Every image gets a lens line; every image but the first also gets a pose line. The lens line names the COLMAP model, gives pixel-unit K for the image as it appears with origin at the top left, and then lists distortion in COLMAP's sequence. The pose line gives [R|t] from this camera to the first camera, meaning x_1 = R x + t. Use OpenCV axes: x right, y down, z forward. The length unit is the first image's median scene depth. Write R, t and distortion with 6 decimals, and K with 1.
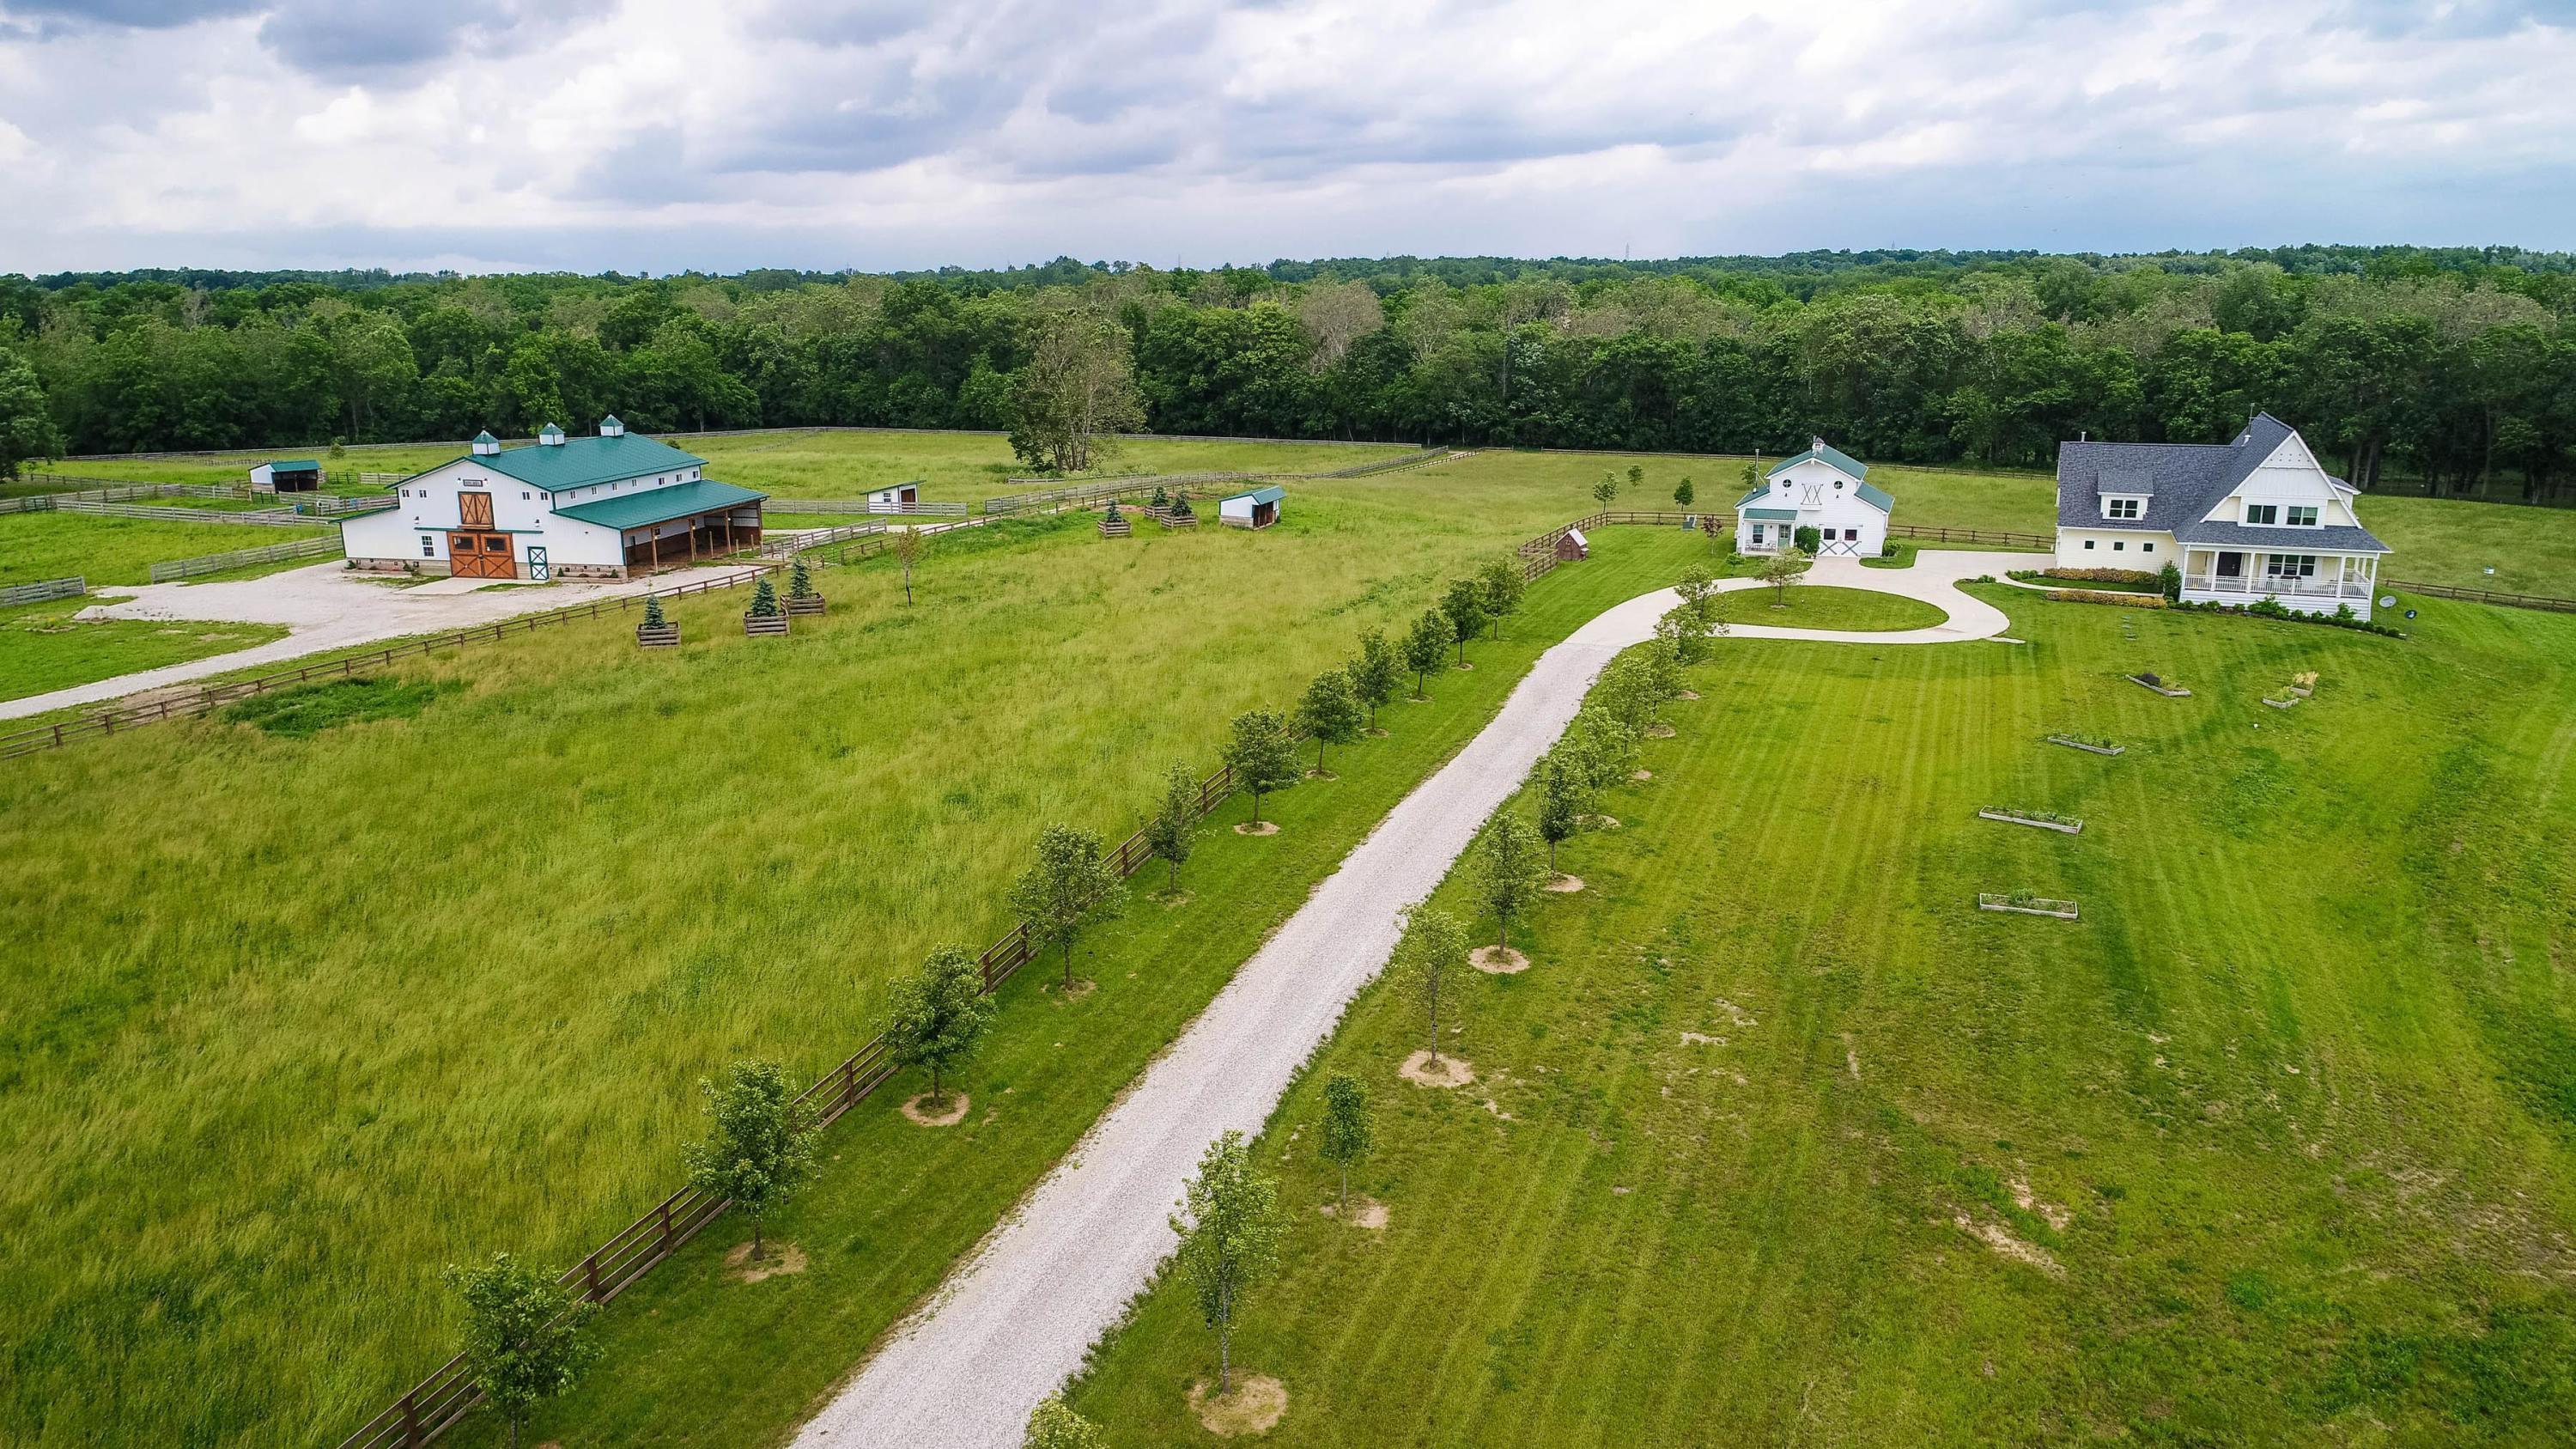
lens RADIAL K [[1739.4, 0, 1283.9], [0, 1739.4, 741.8], [0, 0, 1]] dist [0.006968, 0.000252]
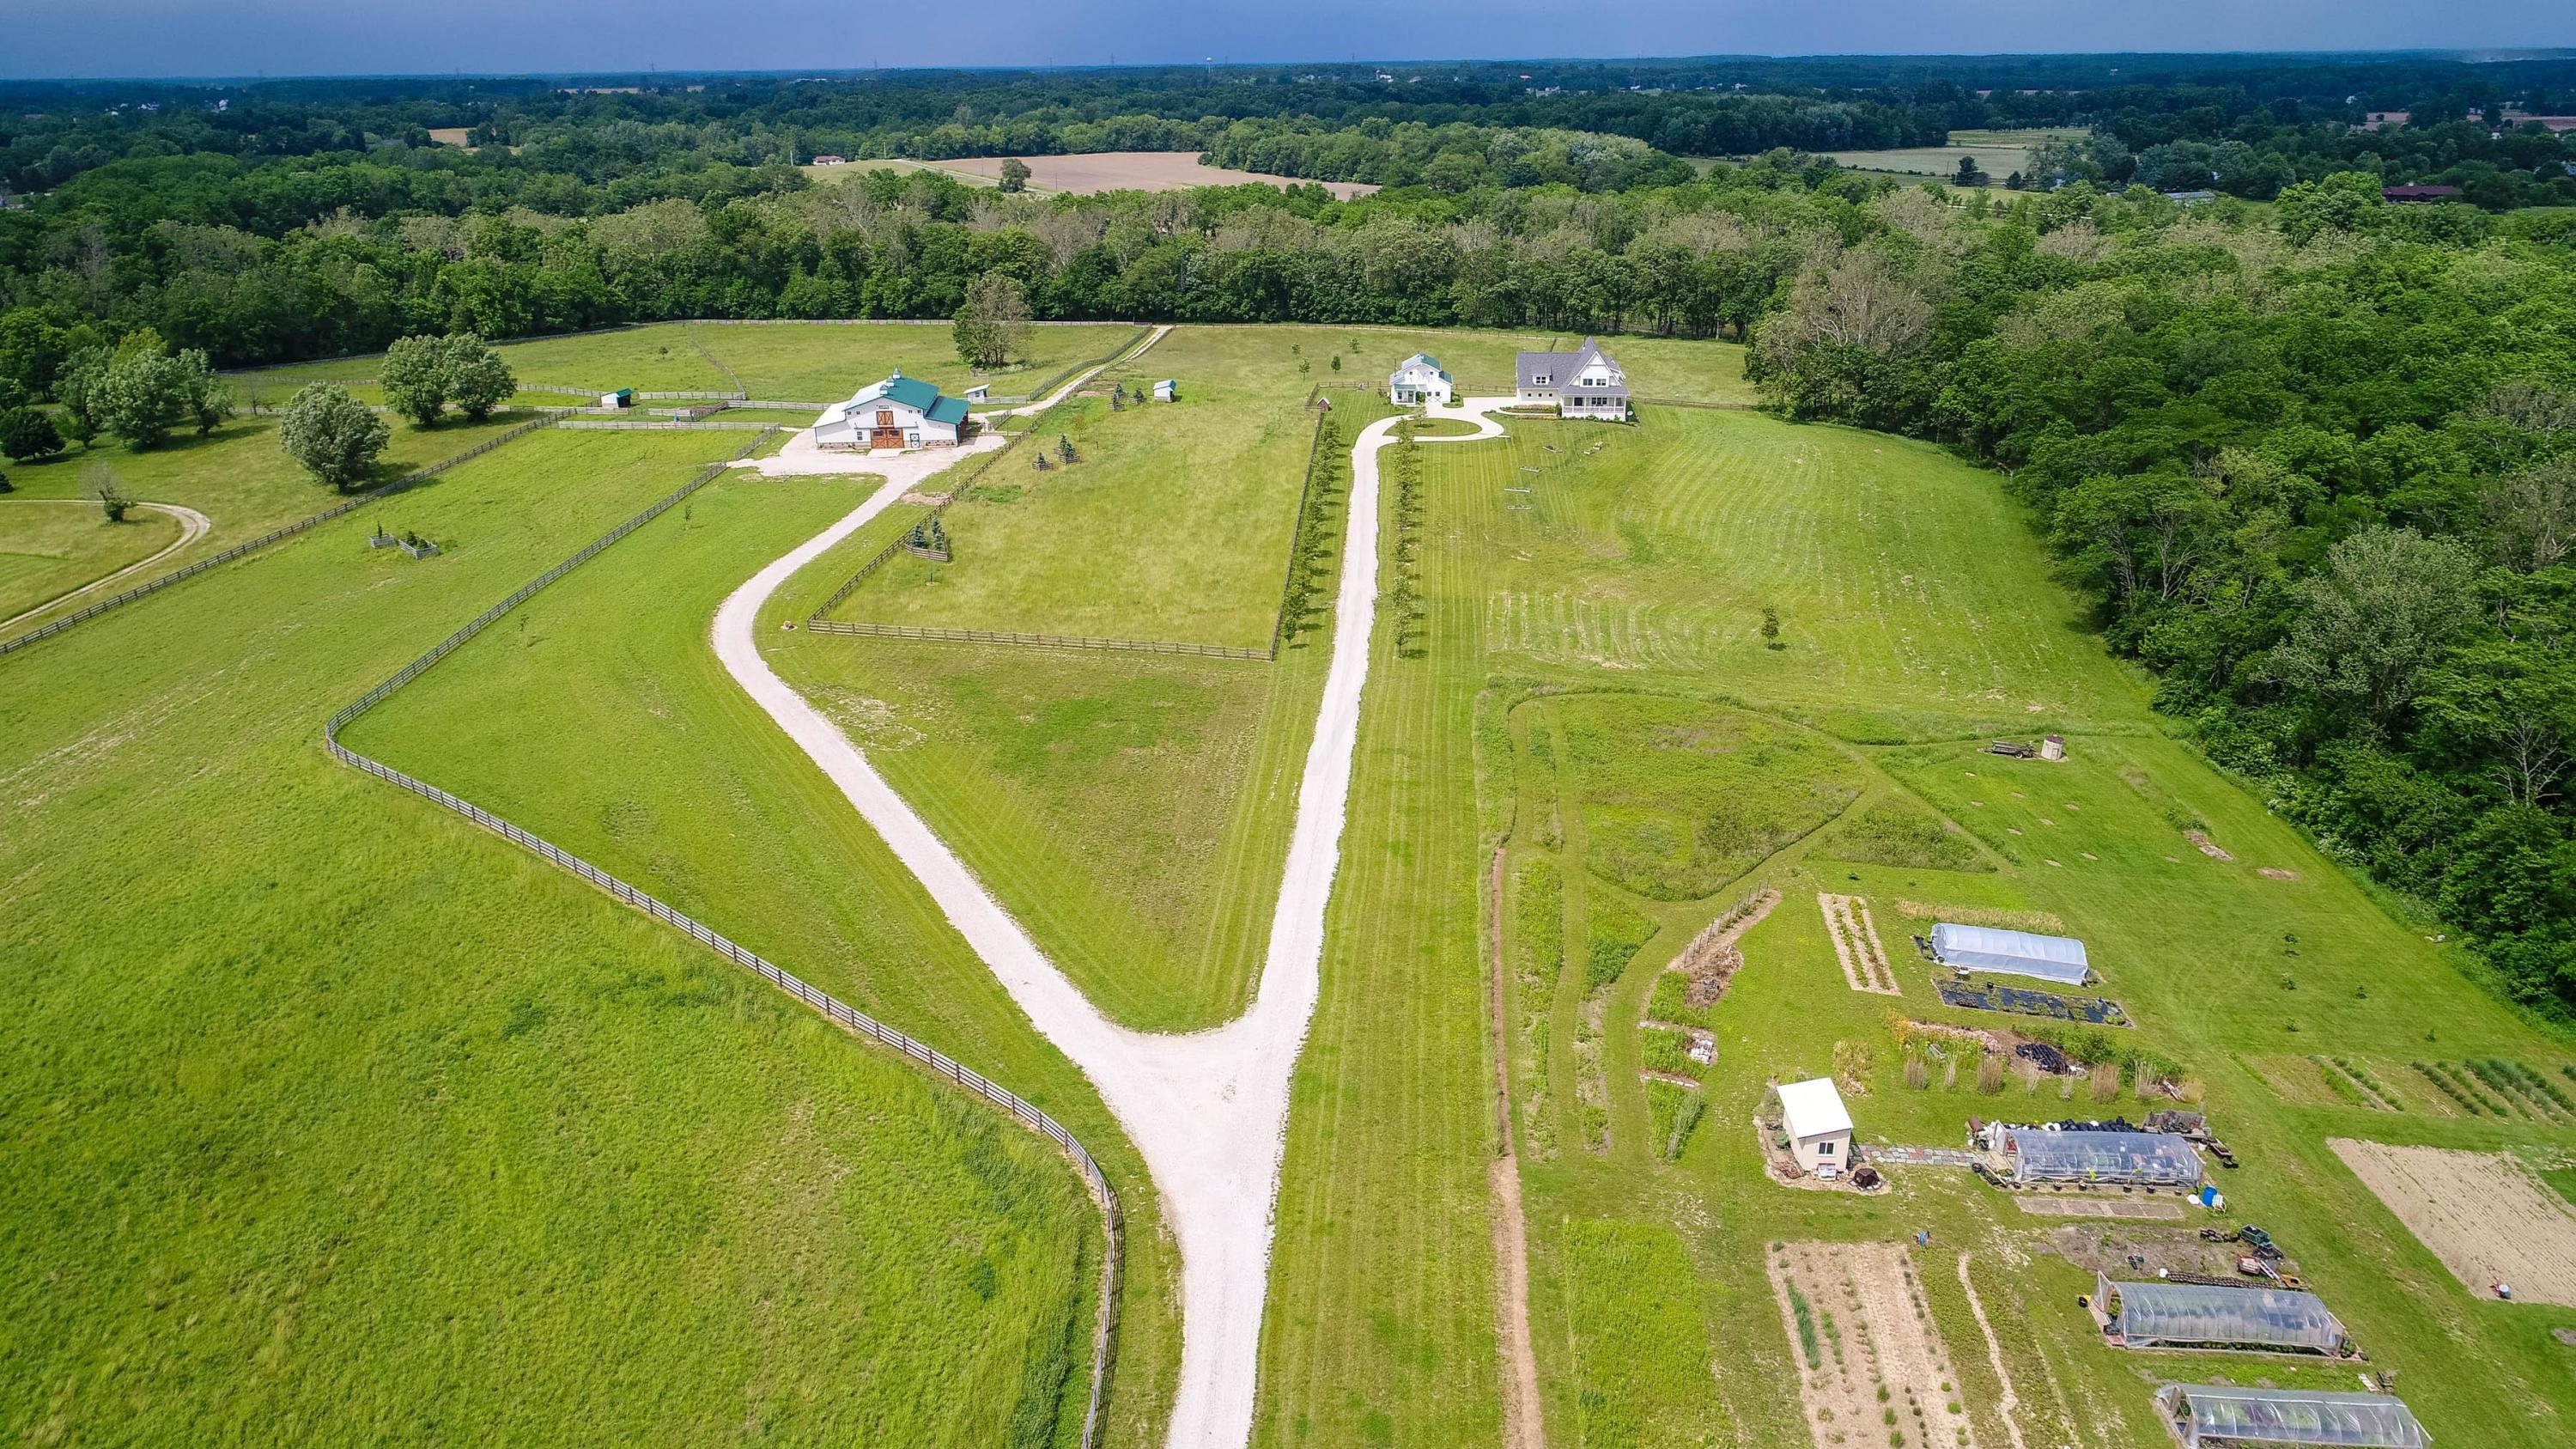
lens RADIAL K [[1739.4, 0, 1283.9], [0, 1739.4, 741.8], [0, 0, 1]] dist [0.006968, 0.000252]
pose [[0.956802, -0.108781, 0.269623, -0.606365], [0.078079, 0.989440, 0.122118, 0.048058], [-0.280059, -0.095791, 0.955192, -1.342761]]
